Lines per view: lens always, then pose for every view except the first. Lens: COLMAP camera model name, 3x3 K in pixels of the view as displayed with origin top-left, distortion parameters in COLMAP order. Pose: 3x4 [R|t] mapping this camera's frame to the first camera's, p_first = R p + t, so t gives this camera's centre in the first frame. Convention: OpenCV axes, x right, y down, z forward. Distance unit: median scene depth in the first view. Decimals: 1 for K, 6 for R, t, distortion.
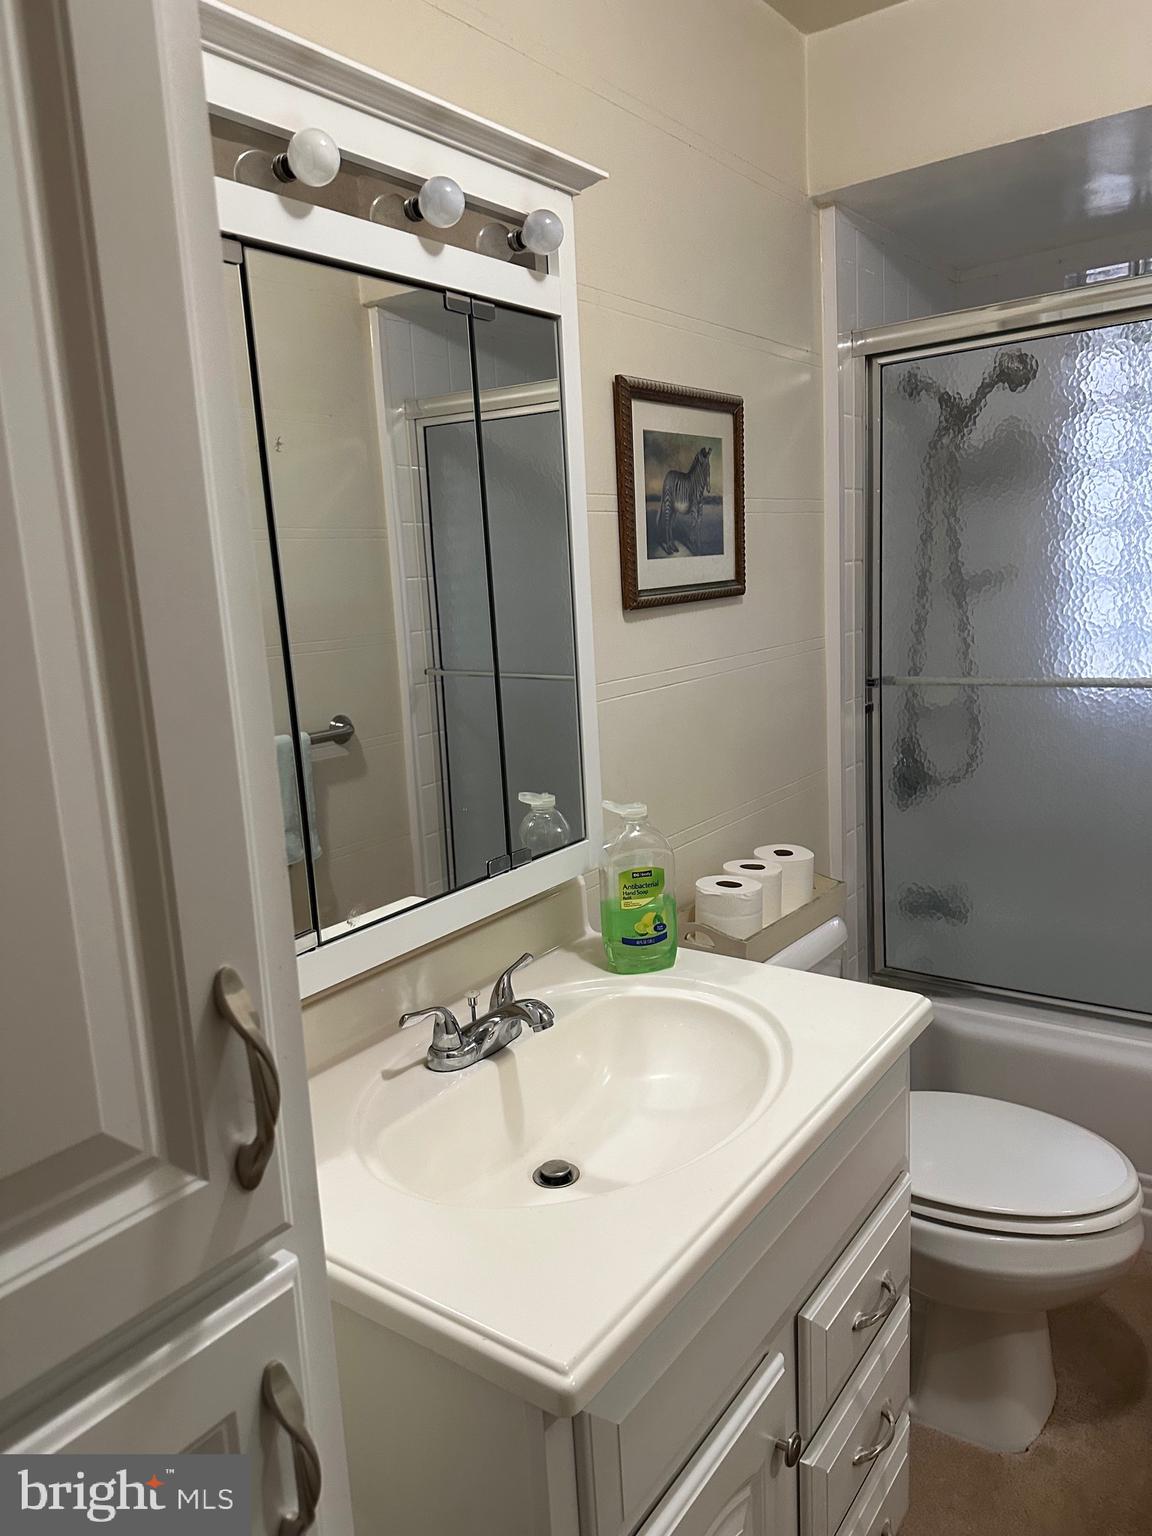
lens RADIAL K [[1053.8, 0, 552.8], [0, 1053.8, 771.8], [0, 0, 1]] dist [0.119700, -0.142902]
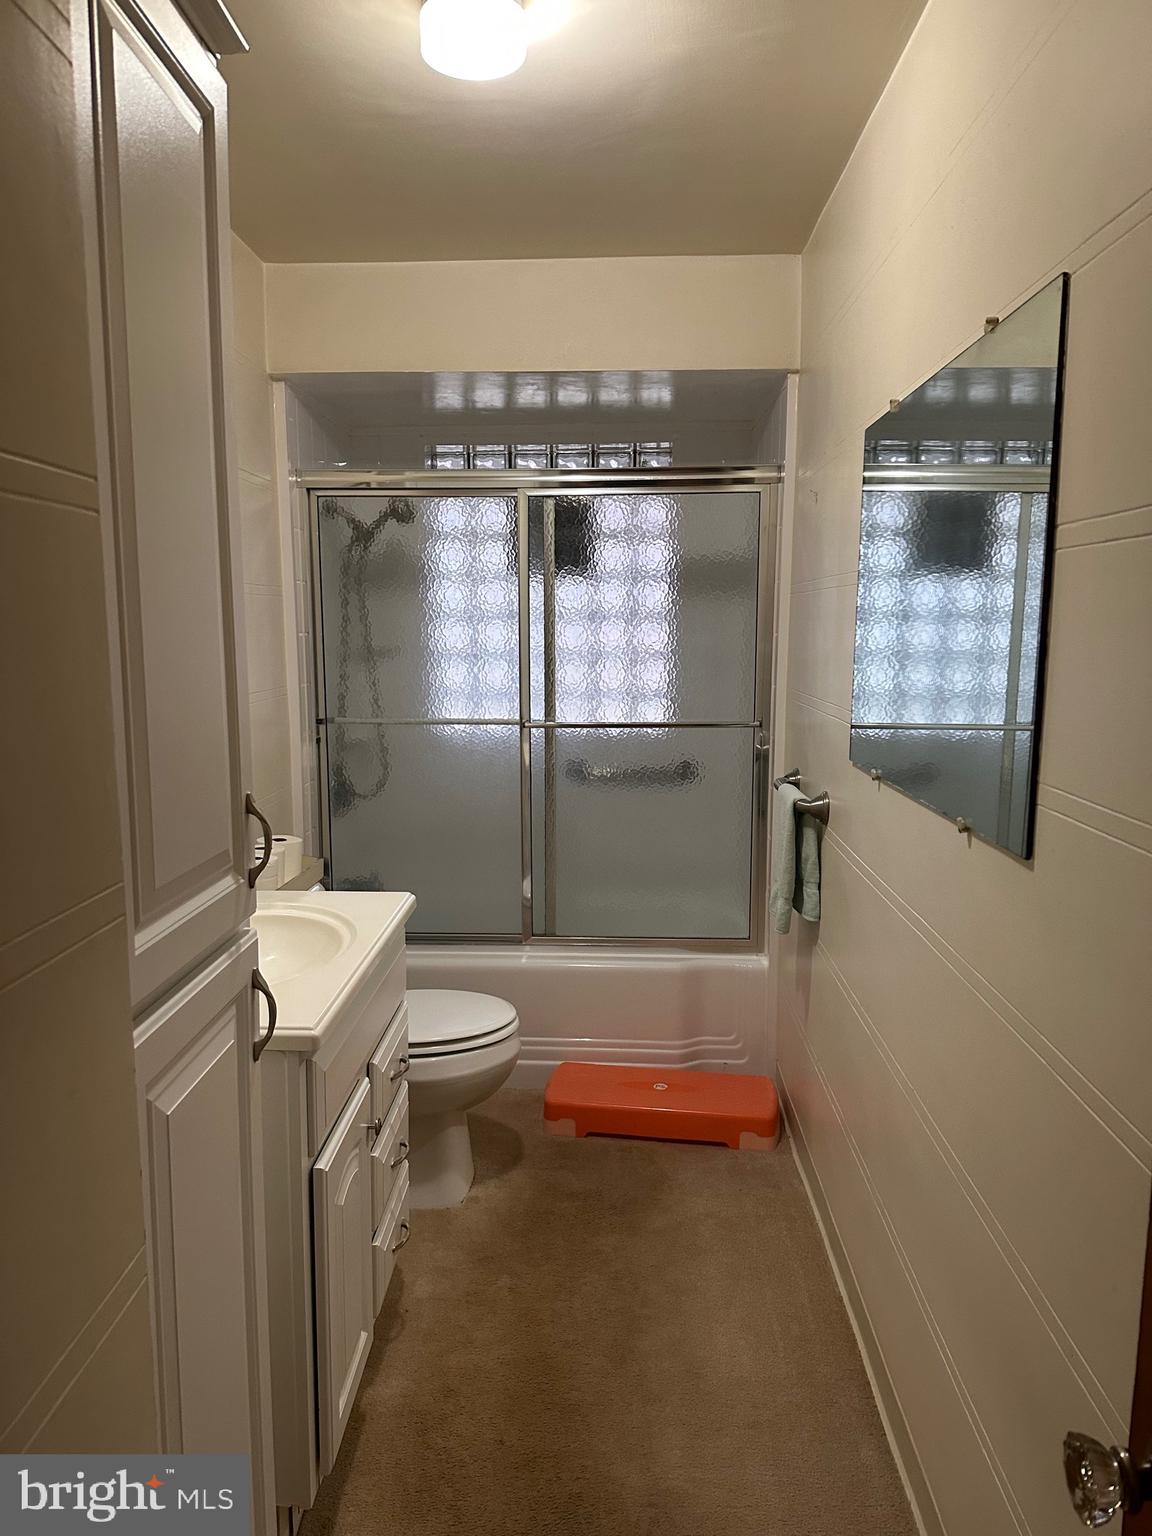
lens RADIAL K [[1053.8, 0, 552.8], [0, 1053.8, 771.8], [0, 0, 1]] dist [0.119700, -0.142902]
pose [[0.824943, -0.020863, 0.564831, -0.221297], [0.055463, 0.997484, -0.044160, 0.056864], [-0.562488, 0.067757, 0.824024, -0.279150]]
